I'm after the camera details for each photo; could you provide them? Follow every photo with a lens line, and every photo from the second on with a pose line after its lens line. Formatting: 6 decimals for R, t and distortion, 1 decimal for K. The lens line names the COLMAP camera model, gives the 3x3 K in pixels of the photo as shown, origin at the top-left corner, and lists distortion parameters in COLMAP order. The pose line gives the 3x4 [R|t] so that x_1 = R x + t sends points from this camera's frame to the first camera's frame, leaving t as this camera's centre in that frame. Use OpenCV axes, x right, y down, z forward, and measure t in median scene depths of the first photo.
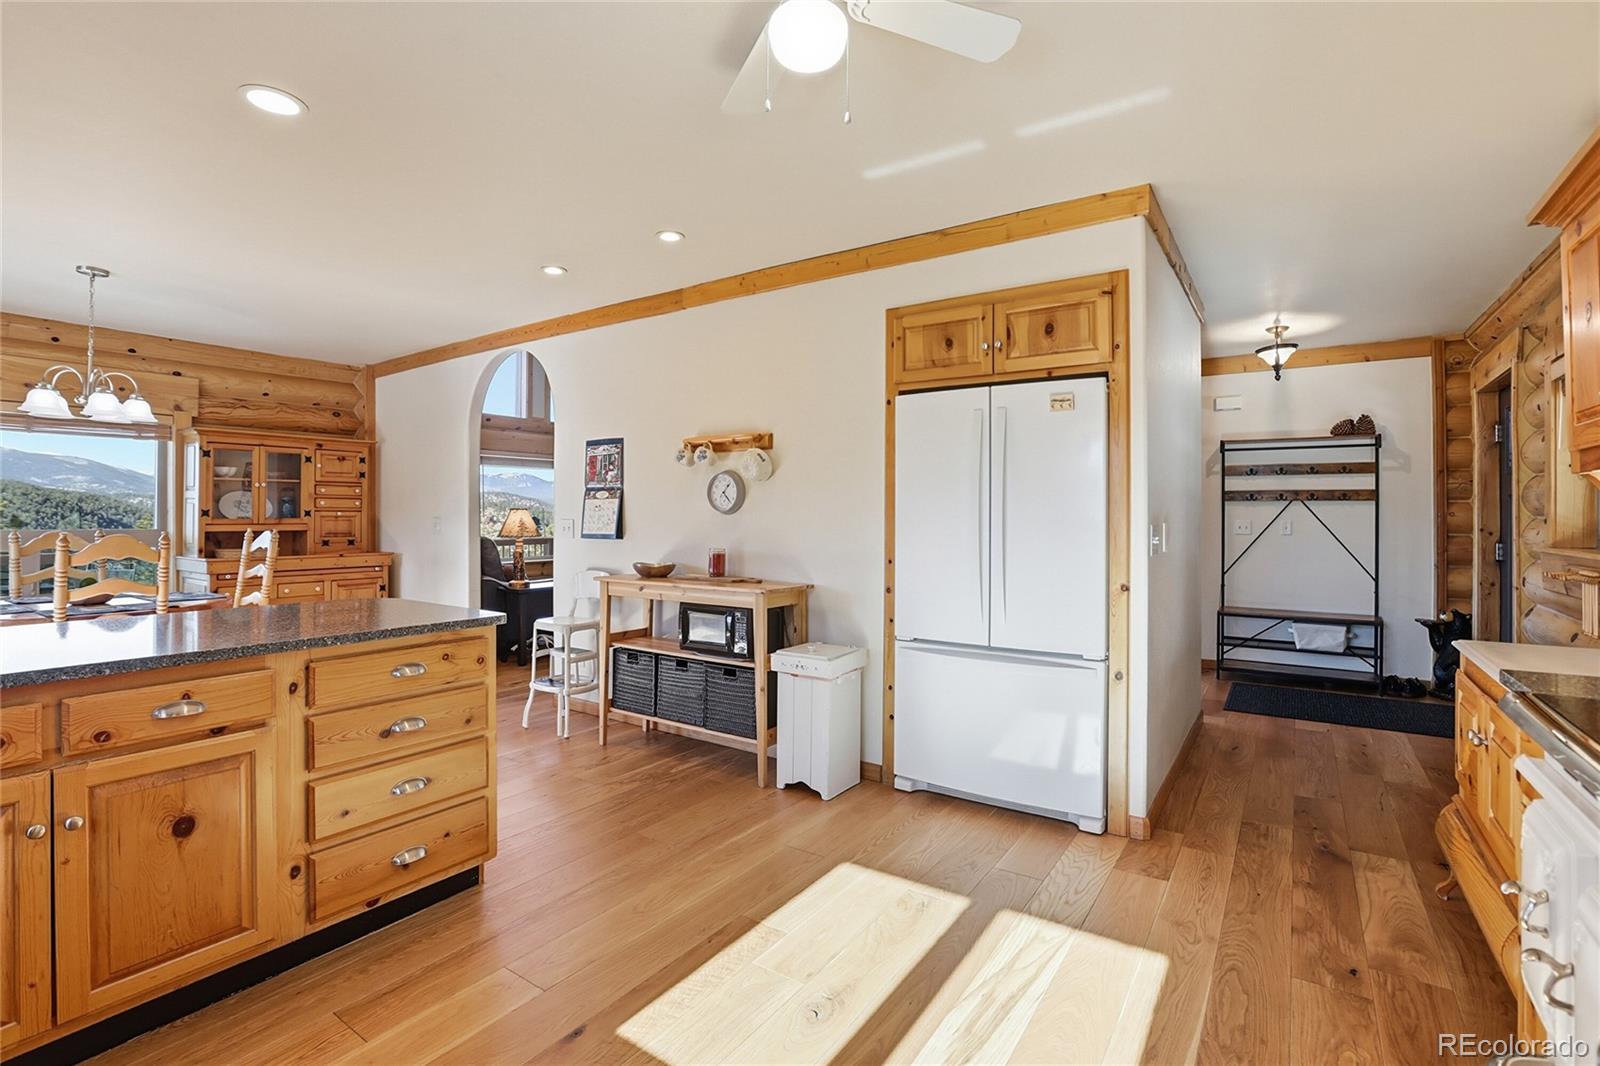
lens RADIAL K [[751.8, 0, 797.3], [0, 751.8, 516.0], [0, 0, 1]] dist [-0.048924, 0.025328]
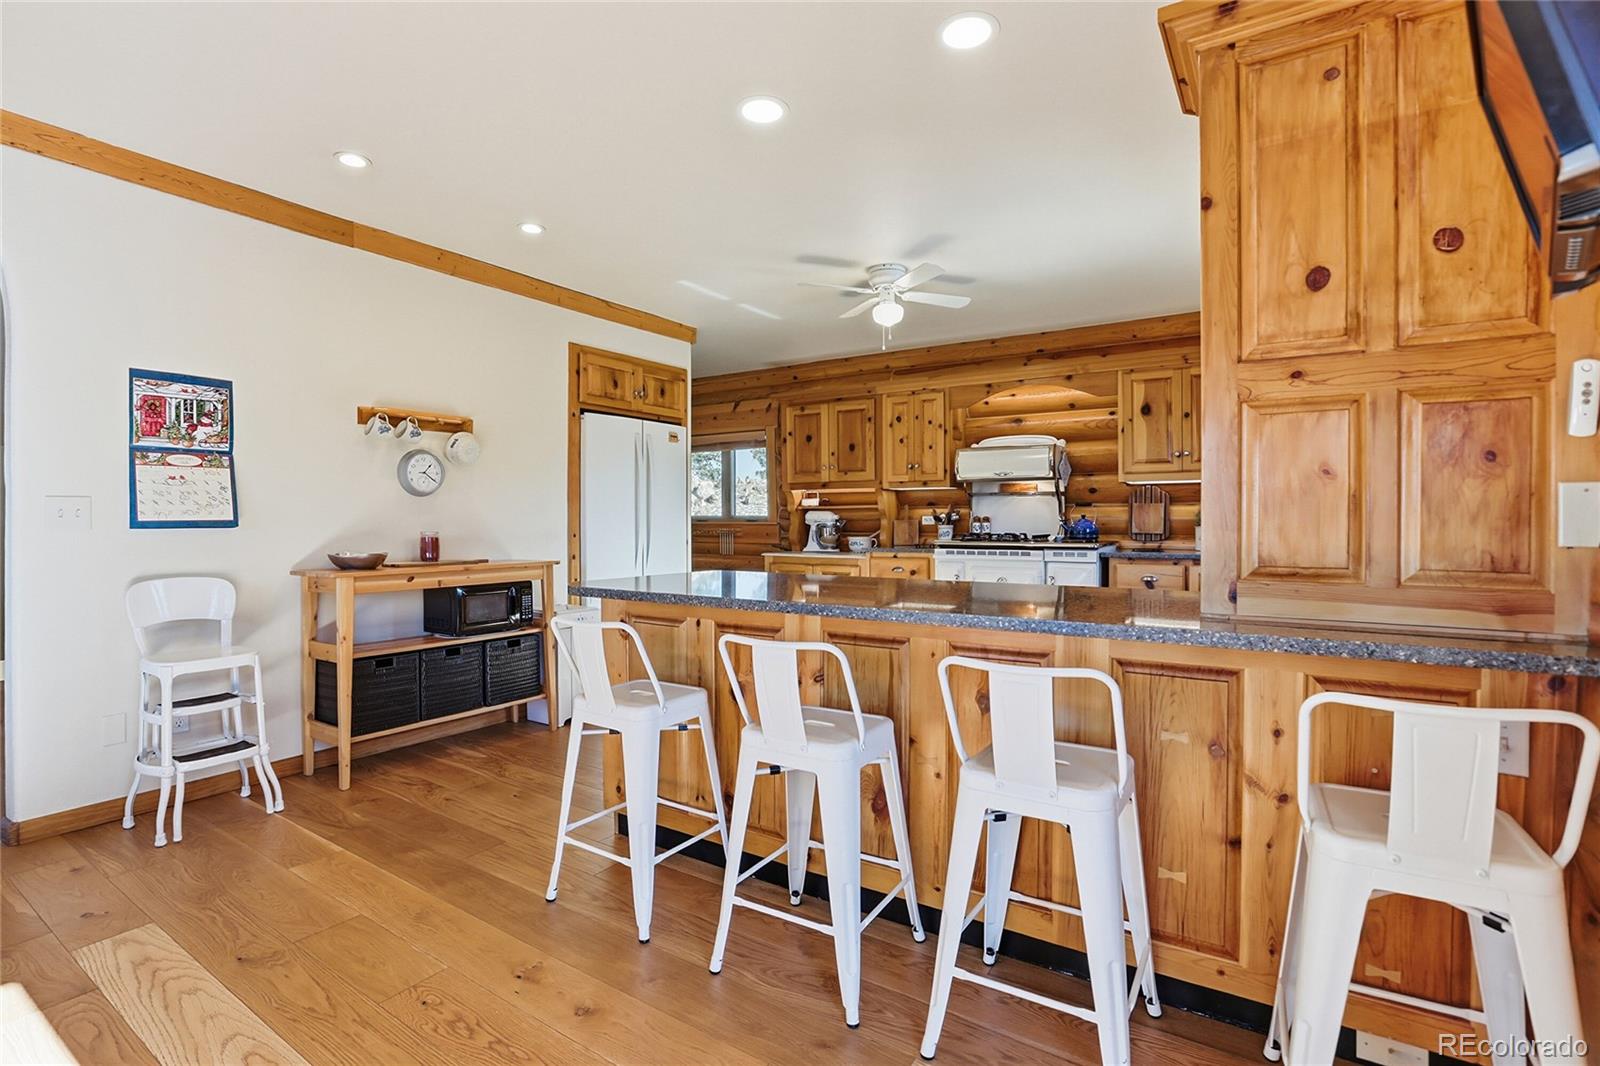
lens RADIAL K [[751.8, 0, 797.3], [0, 751.8, 516.0], [0, 0, 1]] dist [-0.048924, 0.025328]
pose [[-0.023734, -0.000438, 0.999718, -1.031209], [0.001060, 0.999999, 0.000463, 0.023268], [-0.999718, 0.001071, -0.023733, 0.547058]]
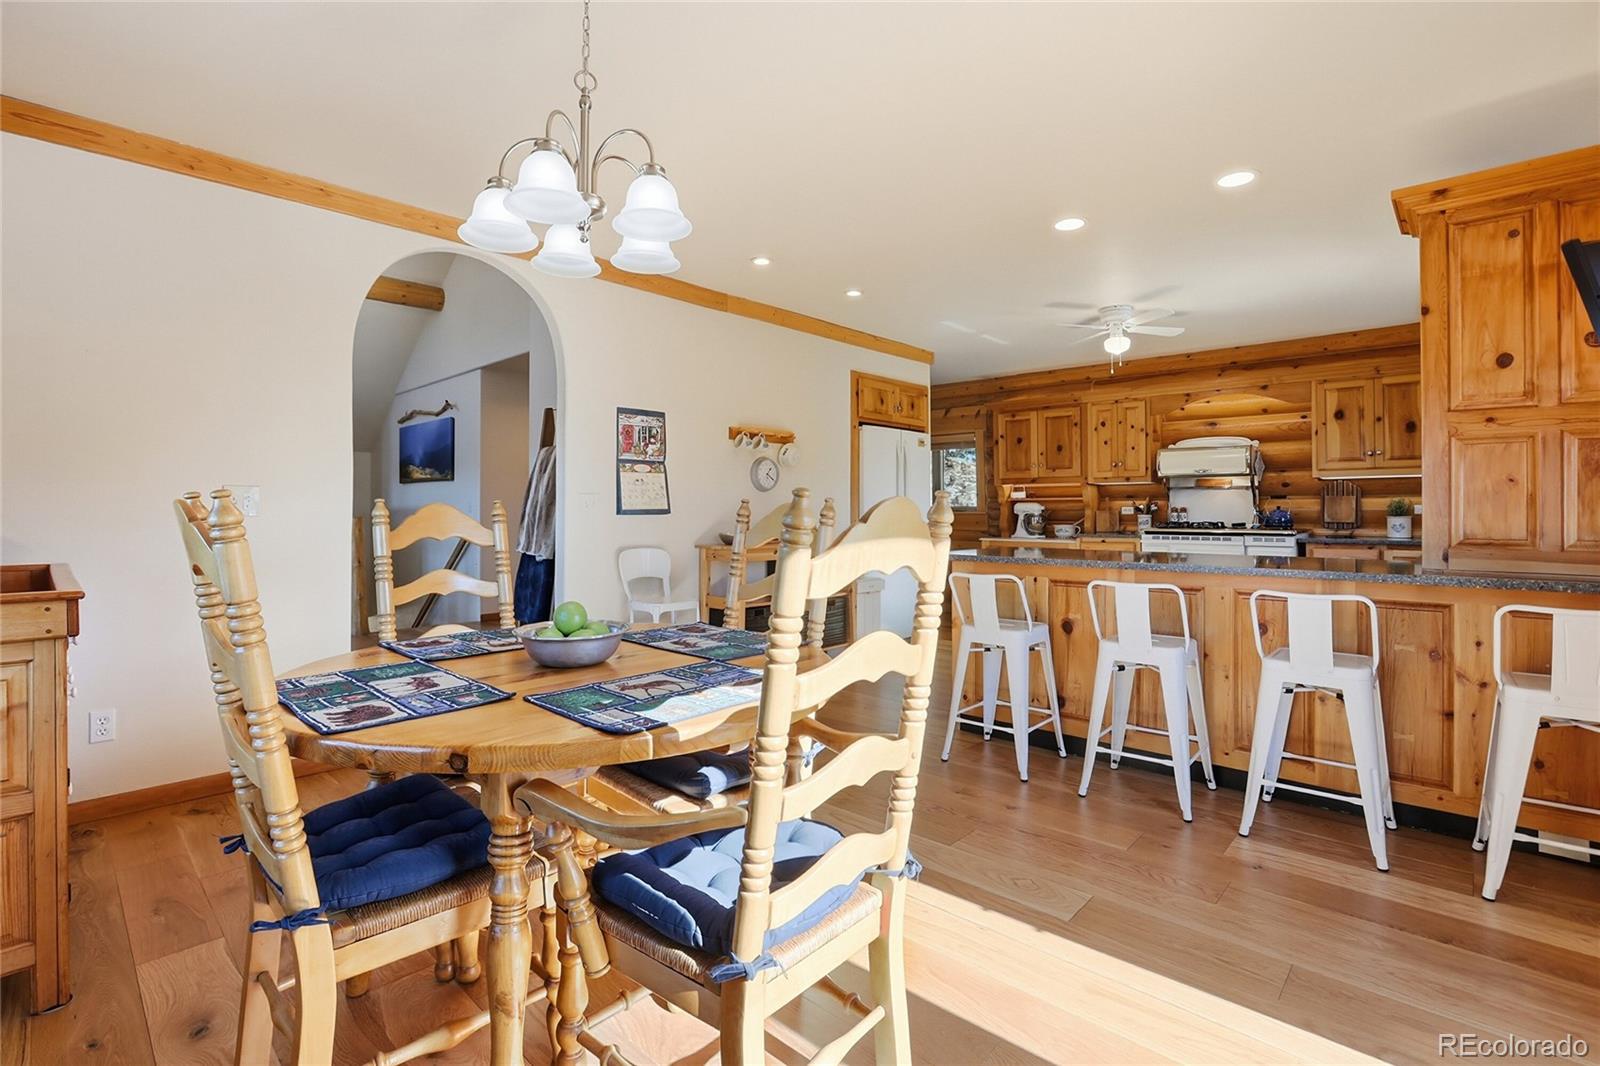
lens RADIAL K [[735.3, 0, 819.0], [0, 735.3, 497.0], [0, 0, 1]] dist [-0.026027, 0.010708]
pose [[0.125436, 0.012252, 0.992026, -1.309258], [-0.000451, 0.999924, -0.012293, 0.022601], [-0.992102, 0.001095, 0.125432, 0.748040]]
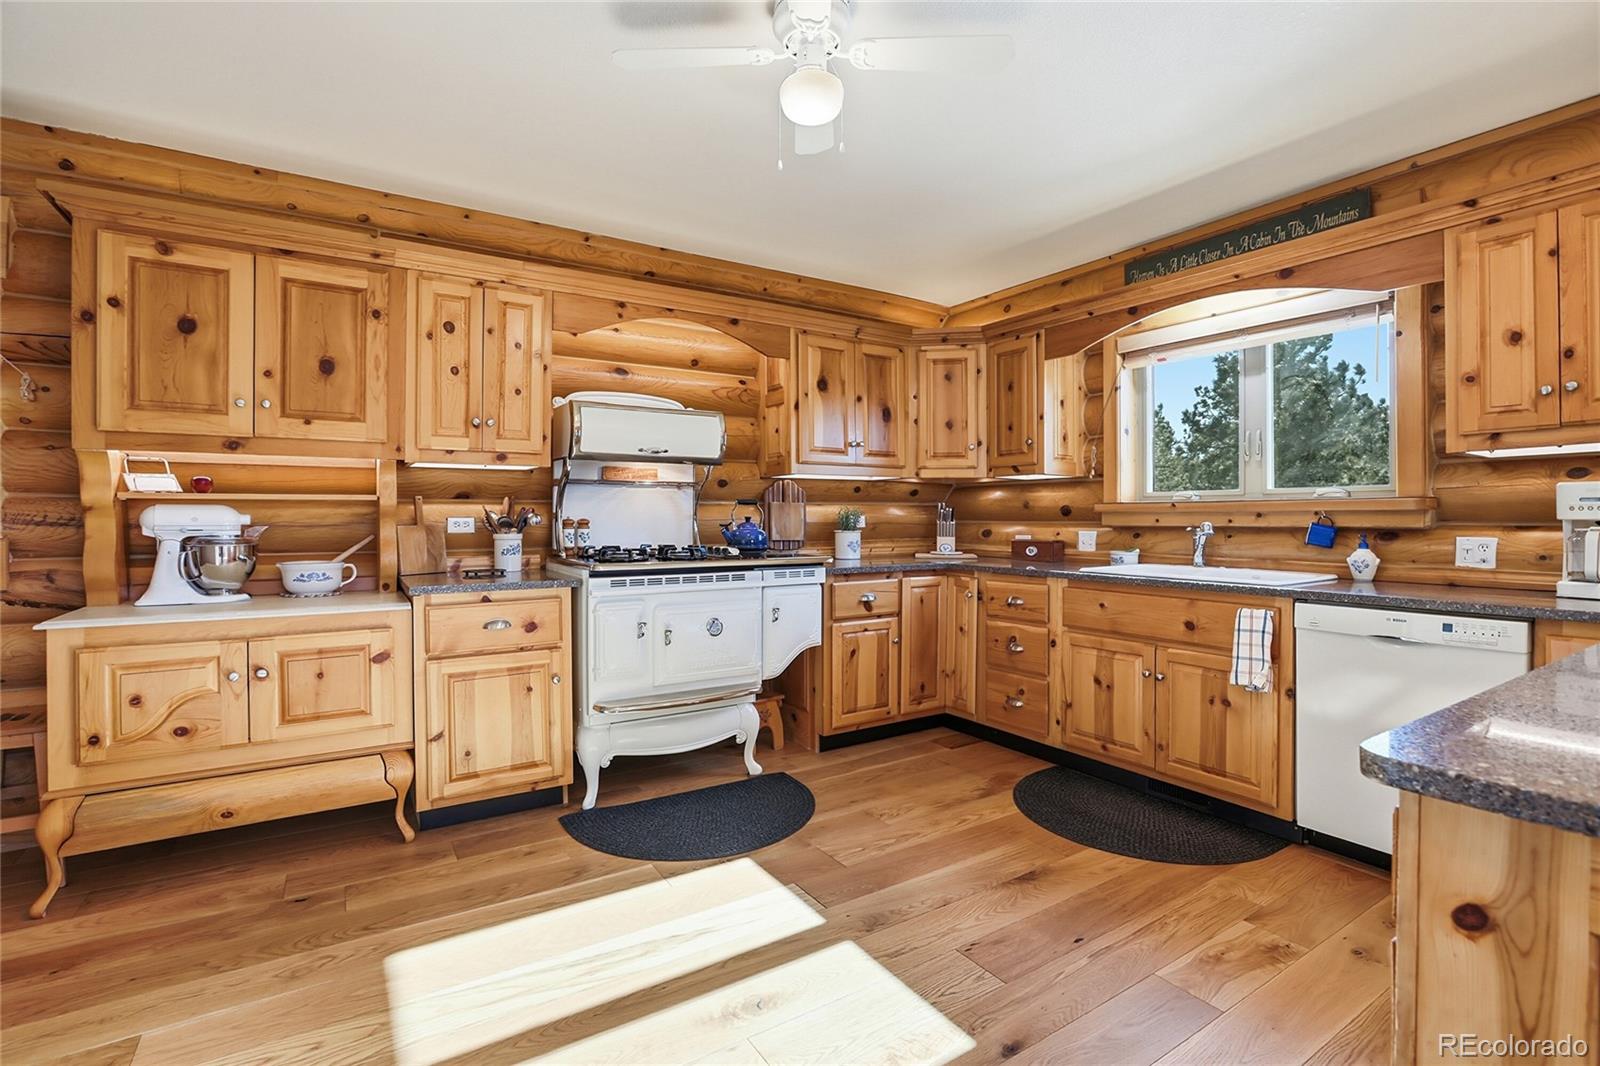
lens RADIAL K [[734.0, 0, 793.1], [0, 734.0, 522.8], [0, 0, 1]] dist [-0.063528, 0.022862]
pose [[-0.920642, -0.008914, 0.390307, -0.166812], [-0.005464, 0.999936, 0.009948, 0.020462], [-0.390371, 0.007026, -0.920631, 0.839160]]
